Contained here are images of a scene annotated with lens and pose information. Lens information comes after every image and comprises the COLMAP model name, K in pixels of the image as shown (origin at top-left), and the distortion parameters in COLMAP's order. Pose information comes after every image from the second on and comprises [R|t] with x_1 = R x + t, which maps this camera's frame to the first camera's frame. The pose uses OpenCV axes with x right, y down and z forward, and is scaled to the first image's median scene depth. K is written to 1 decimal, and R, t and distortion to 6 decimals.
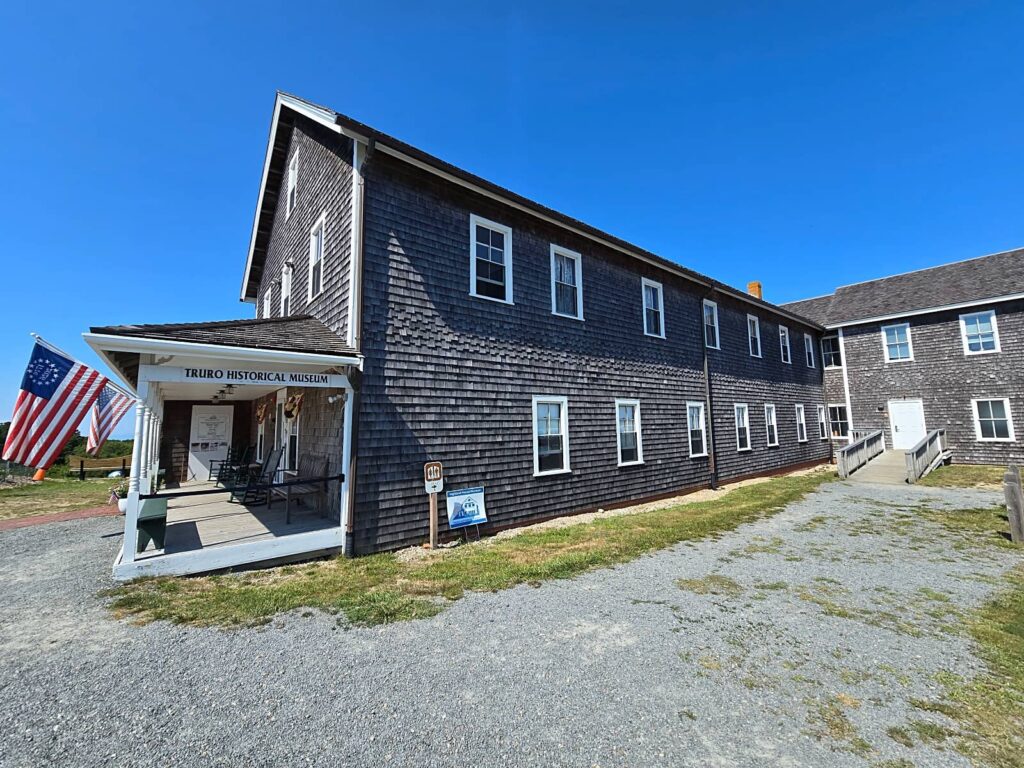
lens RADIAL K [[415.5, 0, 516.2], [0, 415.5, 381.0], [0, 0, 1]] dist [-0.002406, -0.000229]
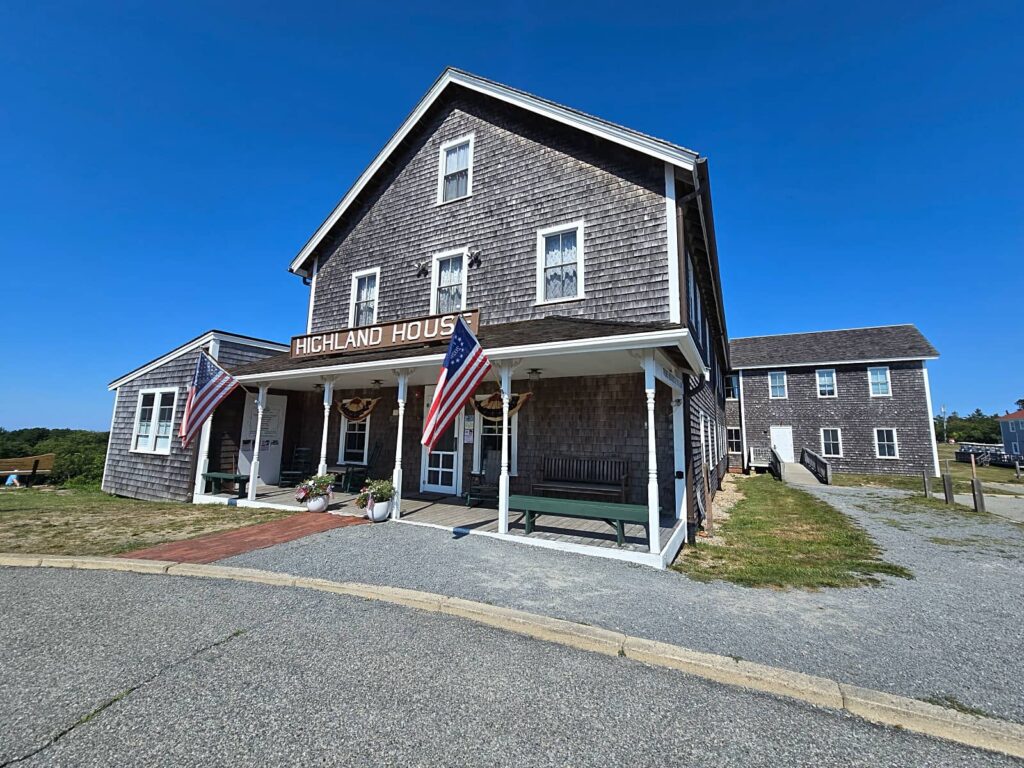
lens RADIAL K [[415.5, 0, 520.7], [0, 415.5, 379.7], [0, 0, 1]] dist [-0.002406, -0.000229]
pose [[0.921046, 0.088838, 0.379186, -0.440766], [-0.077022, 0.995956, -0.046251, 0.022811], [-0.381761, 0.013394, 0.924164, 0.047413]]
